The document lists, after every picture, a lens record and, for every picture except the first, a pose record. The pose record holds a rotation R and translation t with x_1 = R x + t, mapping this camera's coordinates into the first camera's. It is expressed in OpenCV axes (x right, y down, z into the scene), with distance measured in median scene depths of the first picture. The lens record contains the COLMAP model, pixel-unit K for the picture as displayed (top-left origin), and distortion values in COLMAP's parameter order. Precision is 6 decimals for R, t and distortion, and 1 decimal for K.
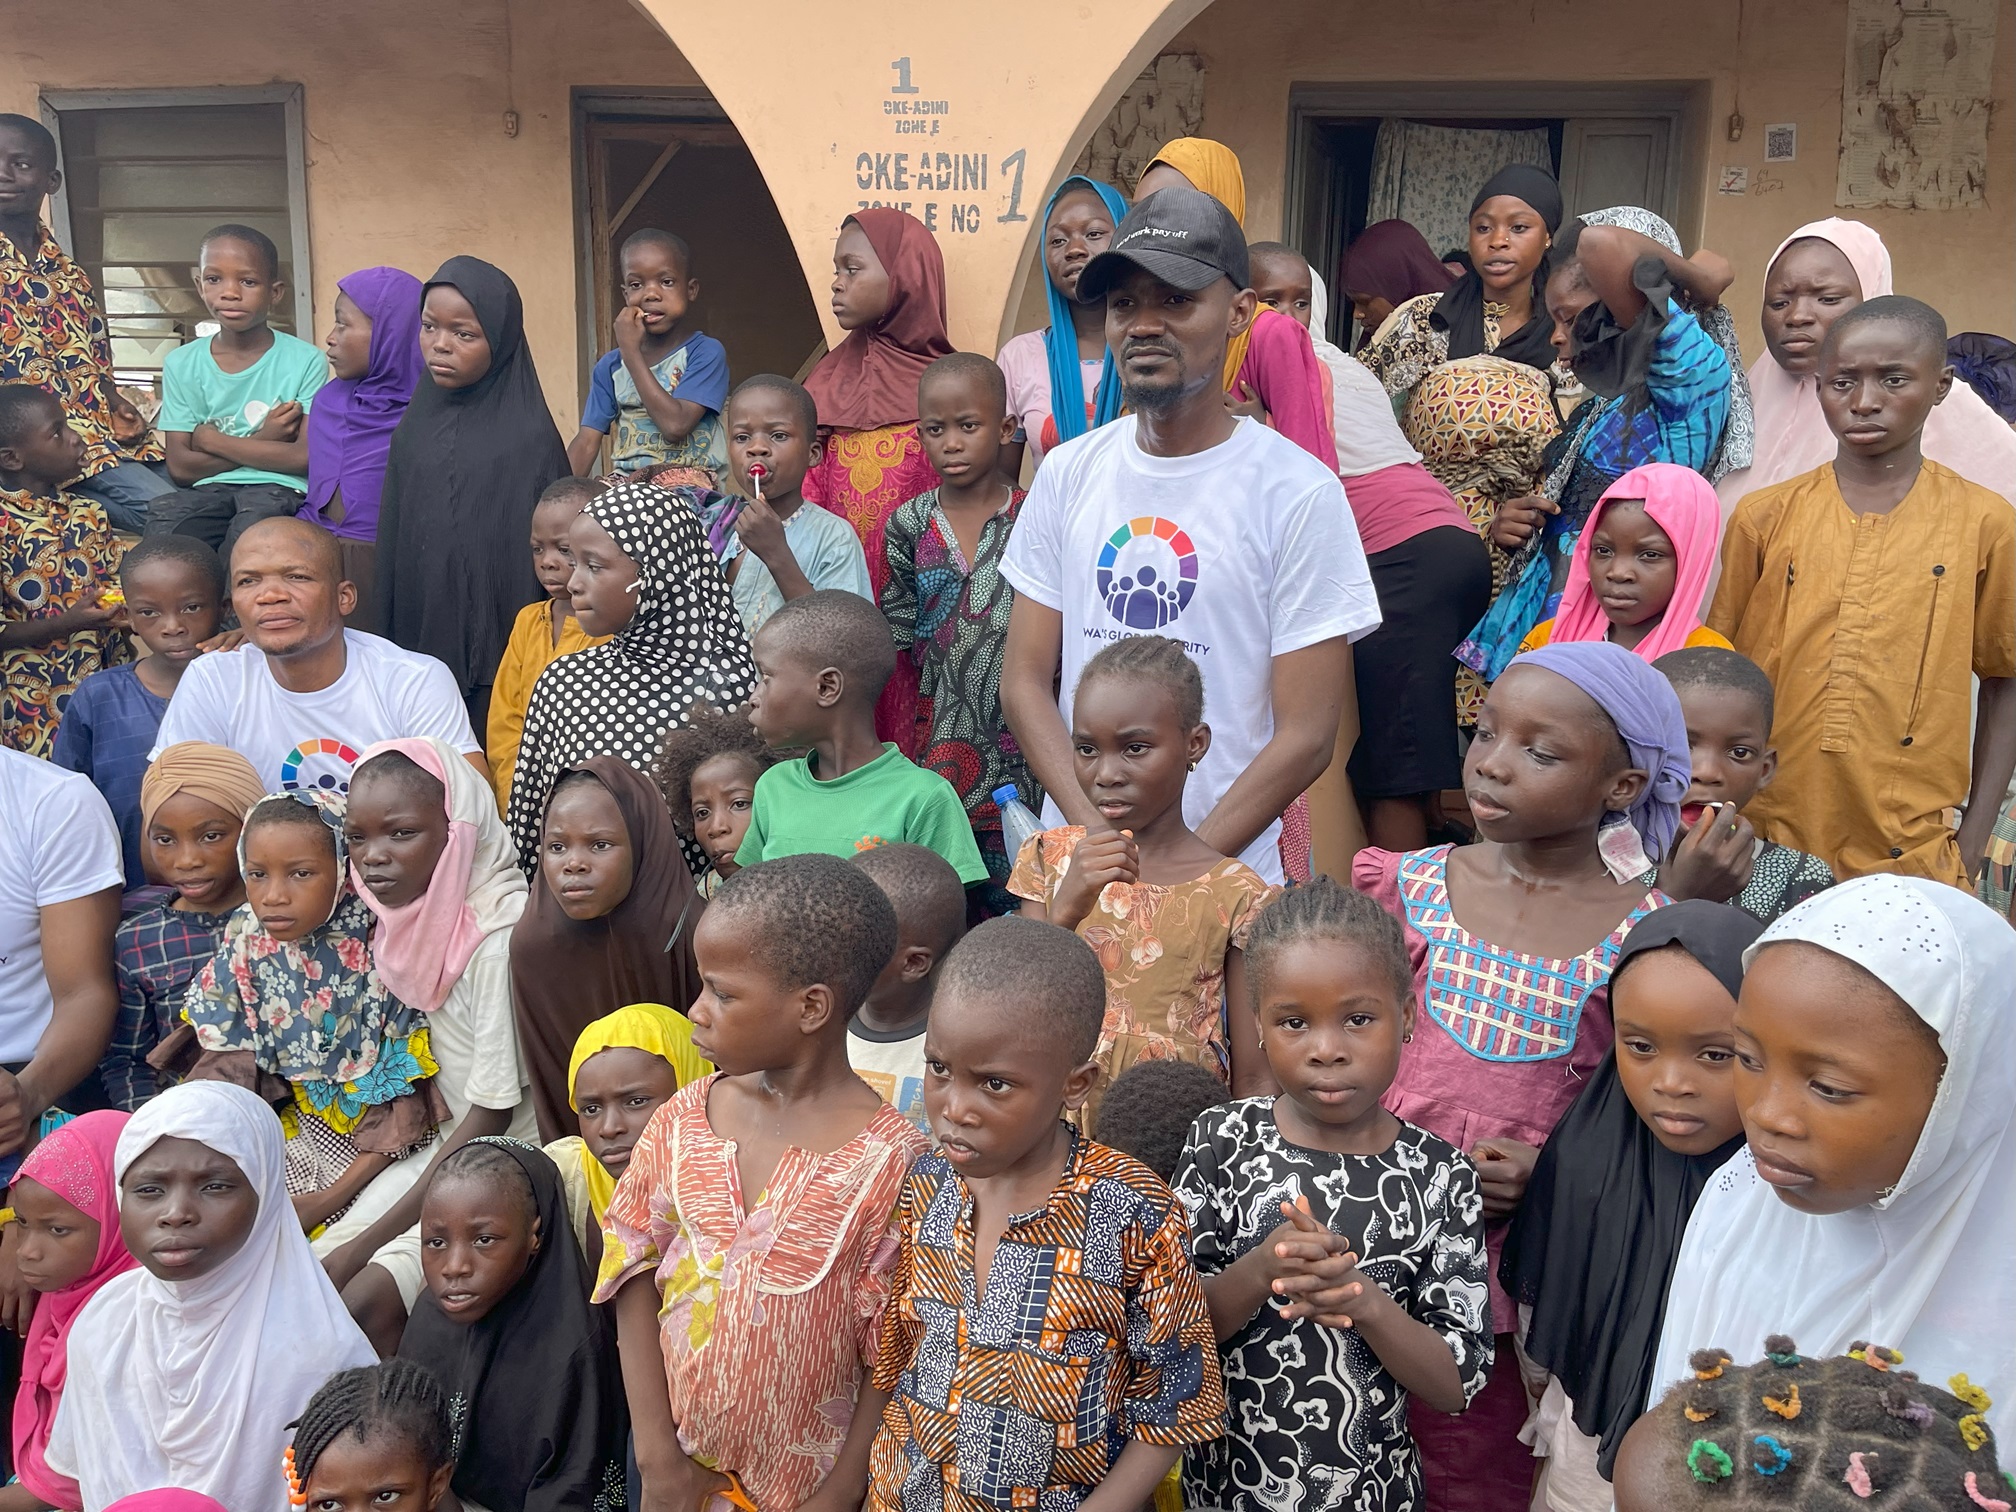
lens RADIAL K [[1517.4, 0, 997.4], [0, 1517.4, 766.5], [0, 0, 1]] dist [0.075161, -0.100805]
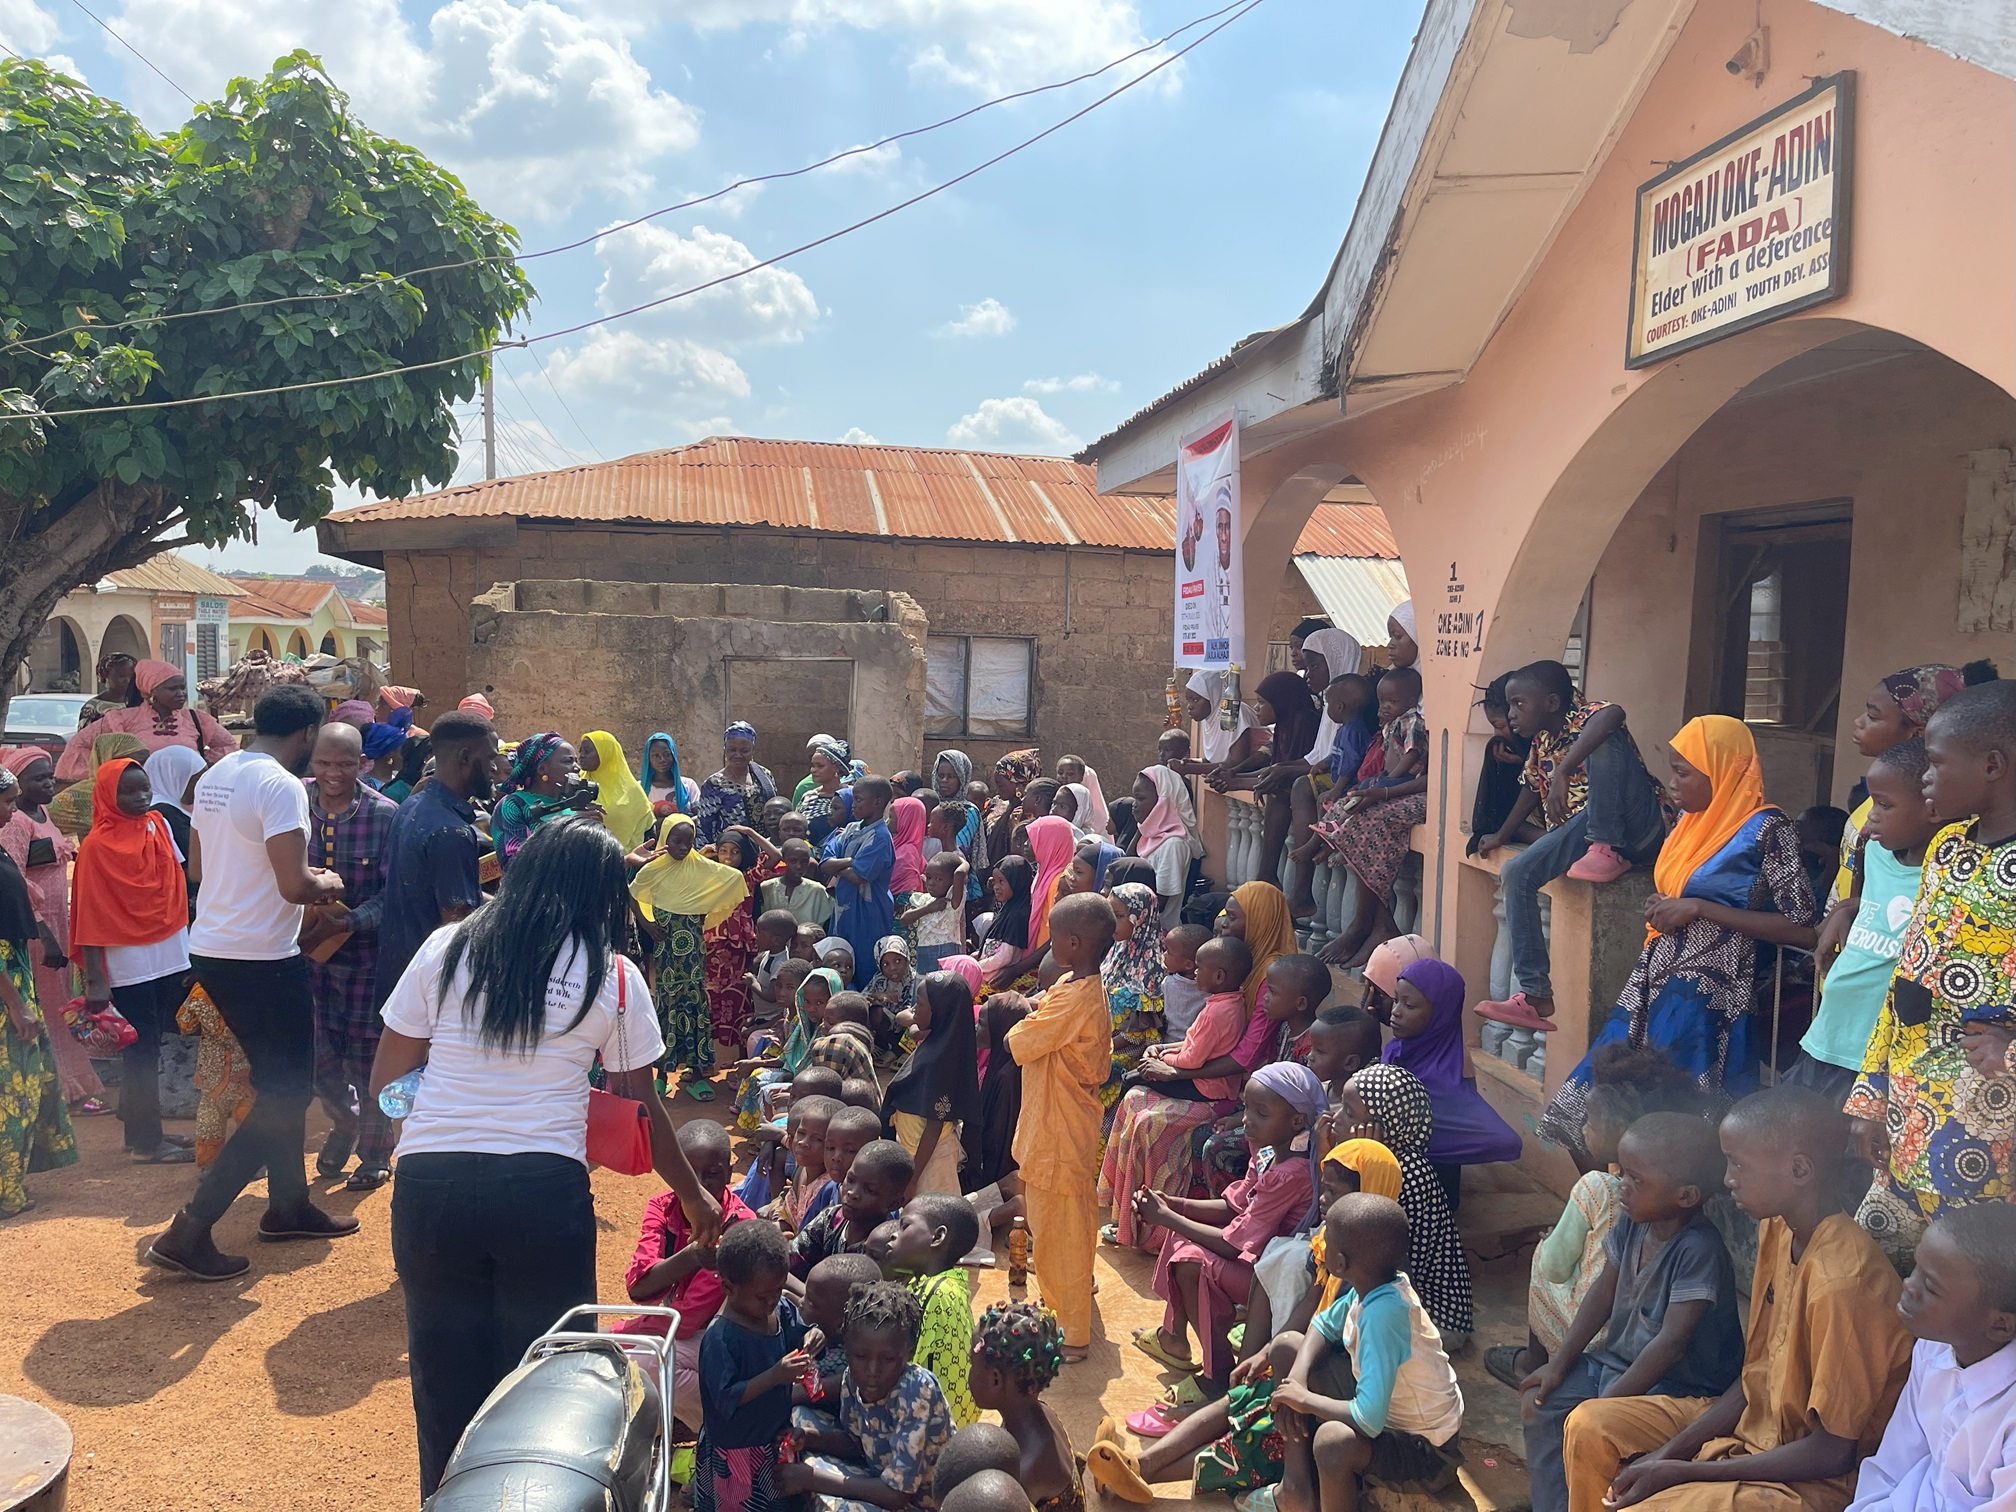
lens RADIAL K [[1545.2, 0, 1014.6], [0, 1545.2, 770.5], [0, 0, 1]] dist [0.066491, -0.070081]
pose [[0.187682, 0.079591, -0.979000, 1.570521], [-0.219941, 0.974808, 0.037085, -0.183657], [0.957288, 0.208362, 0.200459, 0.213737]]
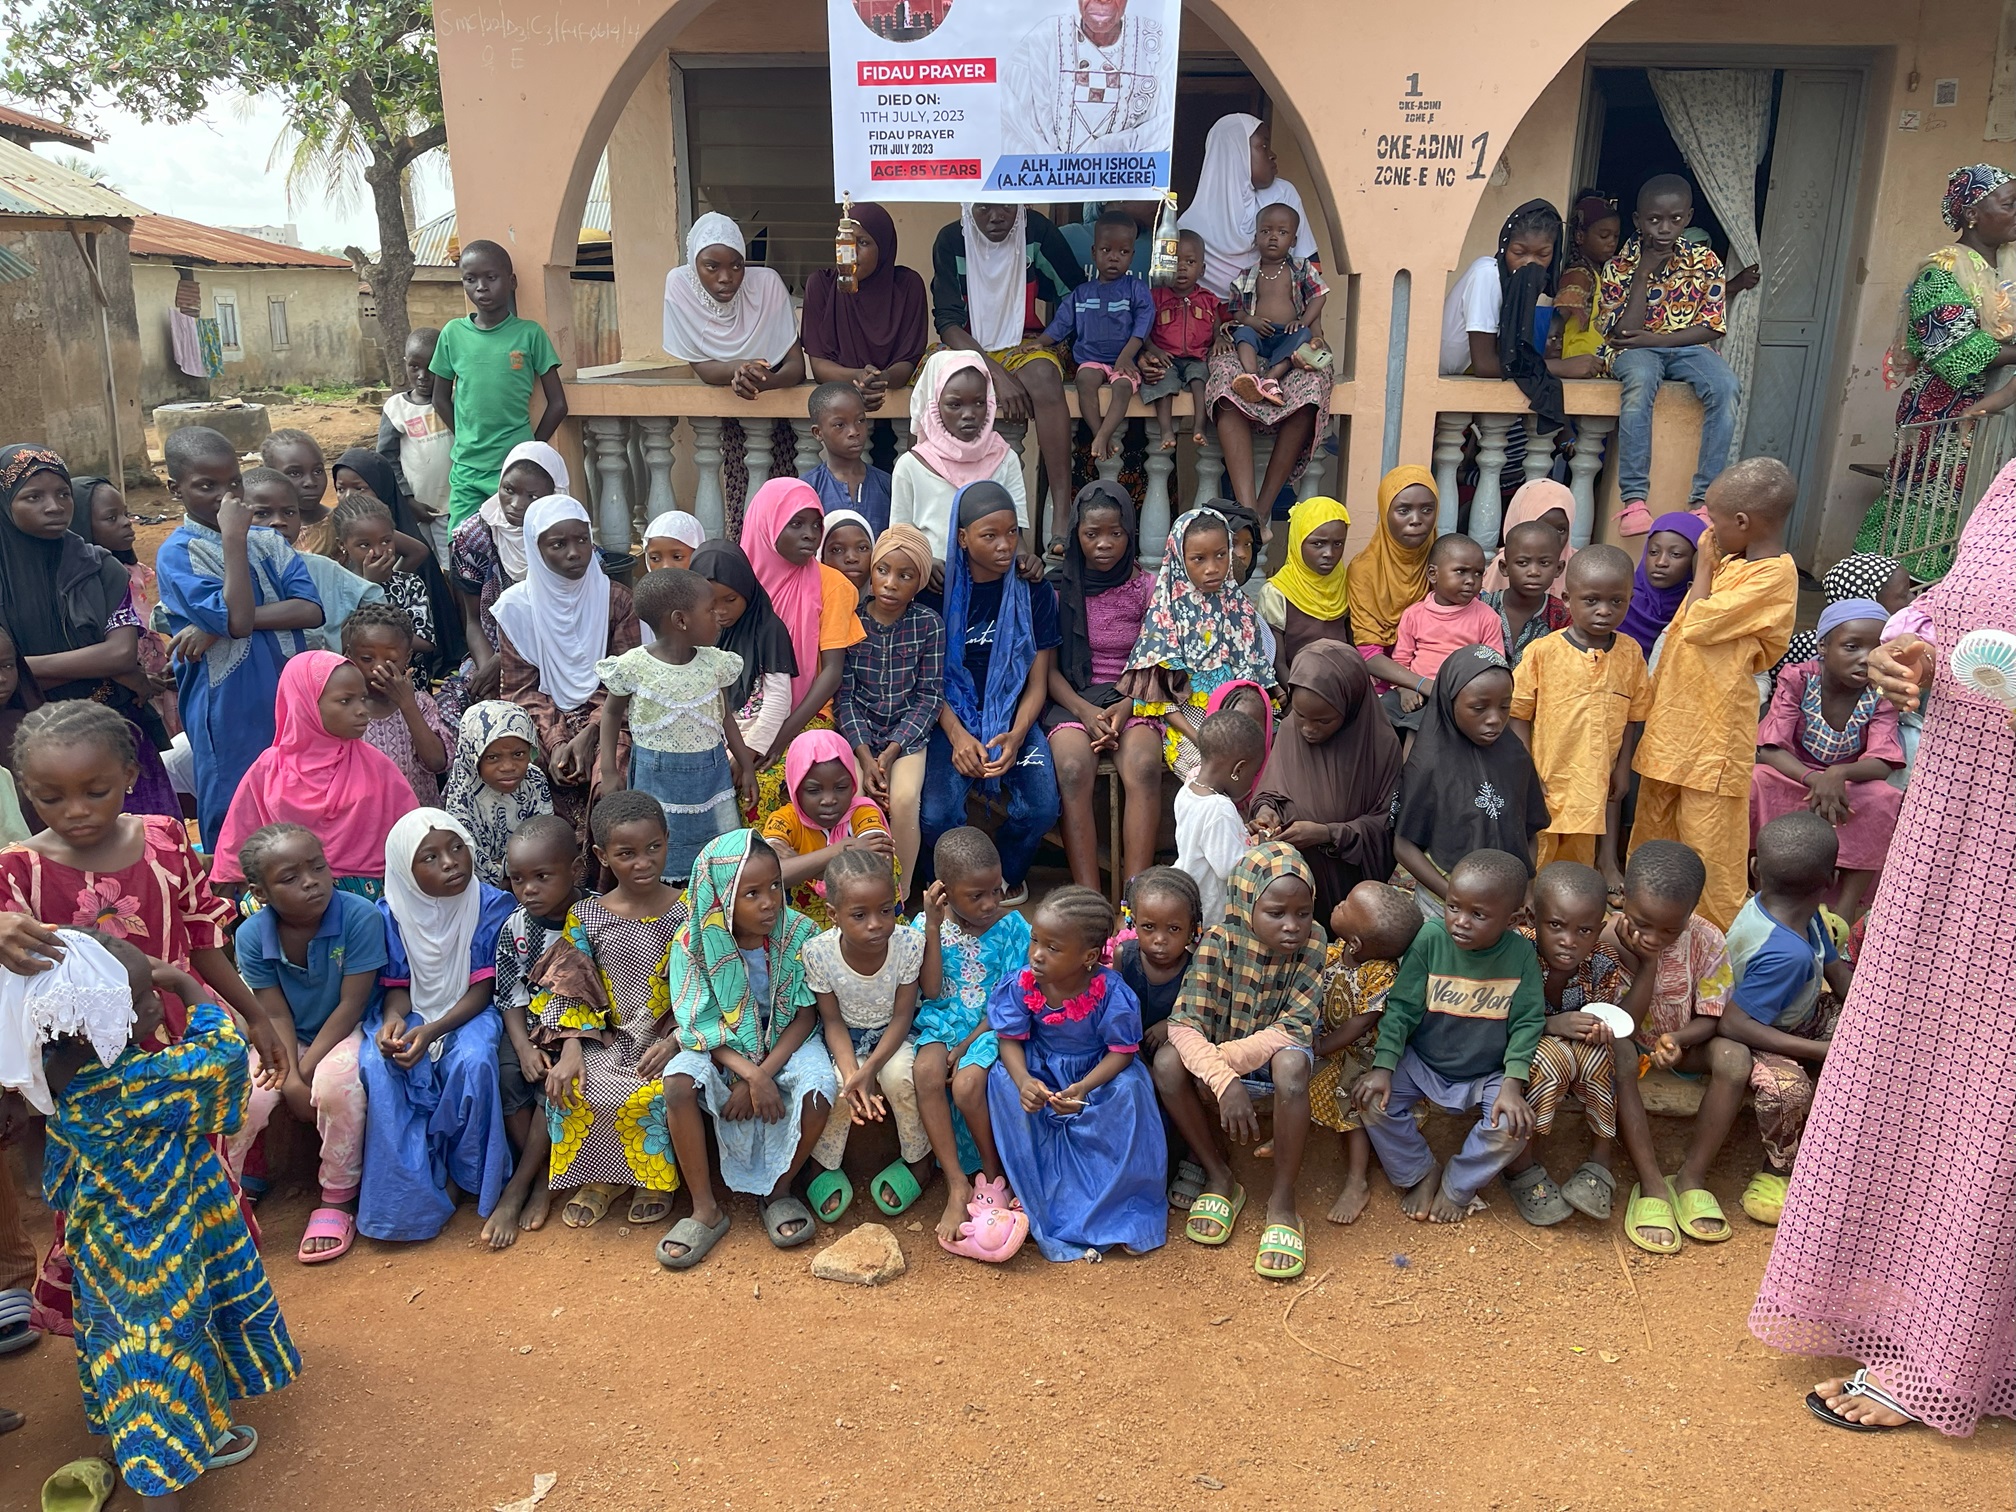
lens RADIAL K [[1510.0, 0, 986.8], [0, 1510.0, 750.0], [0, 0, 1]] dist [0.068574, -0.088446]
pose [[0.999547, 0.009257, -0.028629, -0.441047], [-0.006872, 0.996582, 0.082320, 0.100699], [0.029293, -0.082086, 0.996195, -0.618684]]
